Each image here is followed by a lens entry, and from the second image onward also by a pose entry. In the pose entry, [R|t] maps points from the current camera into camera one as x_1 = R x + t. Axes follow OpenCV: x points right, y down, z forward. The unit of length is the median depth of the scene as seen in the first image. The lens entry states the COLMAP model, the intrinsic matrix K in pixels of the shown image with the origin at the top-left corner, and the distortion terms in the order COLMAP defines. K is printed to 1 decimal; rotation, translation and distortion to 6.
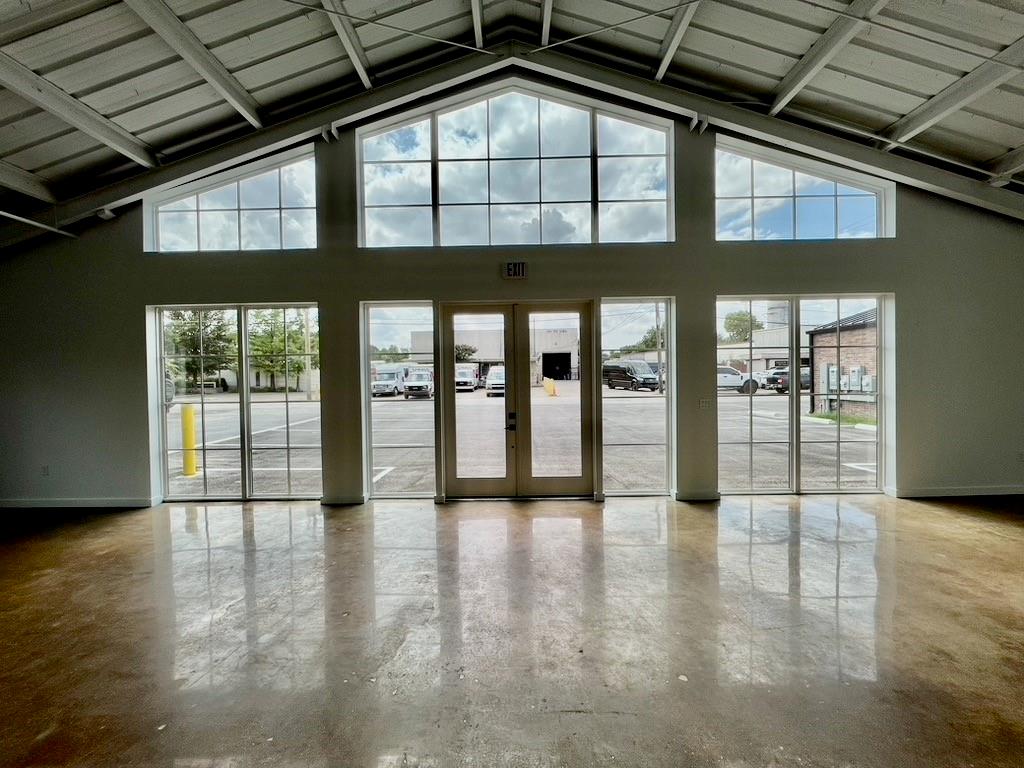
lens RADIAL K [[414.8, 0, 509.7], [0, 414.8, 382.3], [0, 0, 1]] dist [-0.003139, -0.000080]
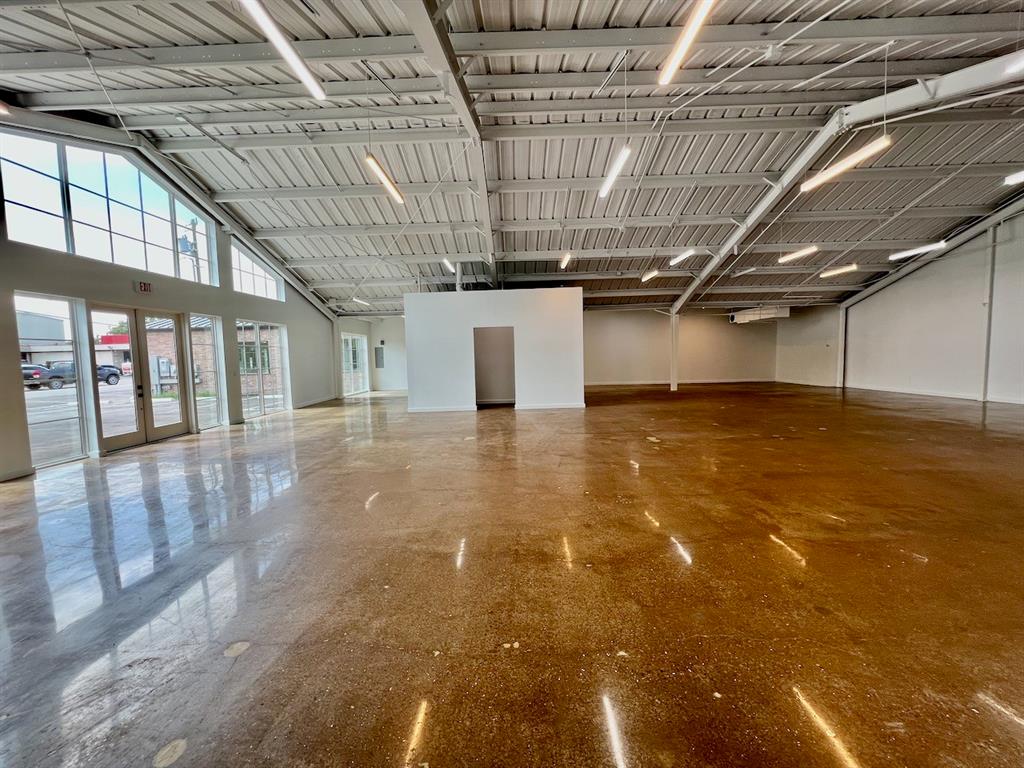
lens RADIAL K [[414.8, 0, 511.9], [0, 414.8, 385.1], [0, 0, 1]] dist [-0.003139, -0.000080]
pose [[0.008379, -0.054981, 0.998452, -1.437853], [0.038547, 0.997763, 0.054620, 0.045095], [-0.999222, 0.038030, 0.010479, -0.311609]]
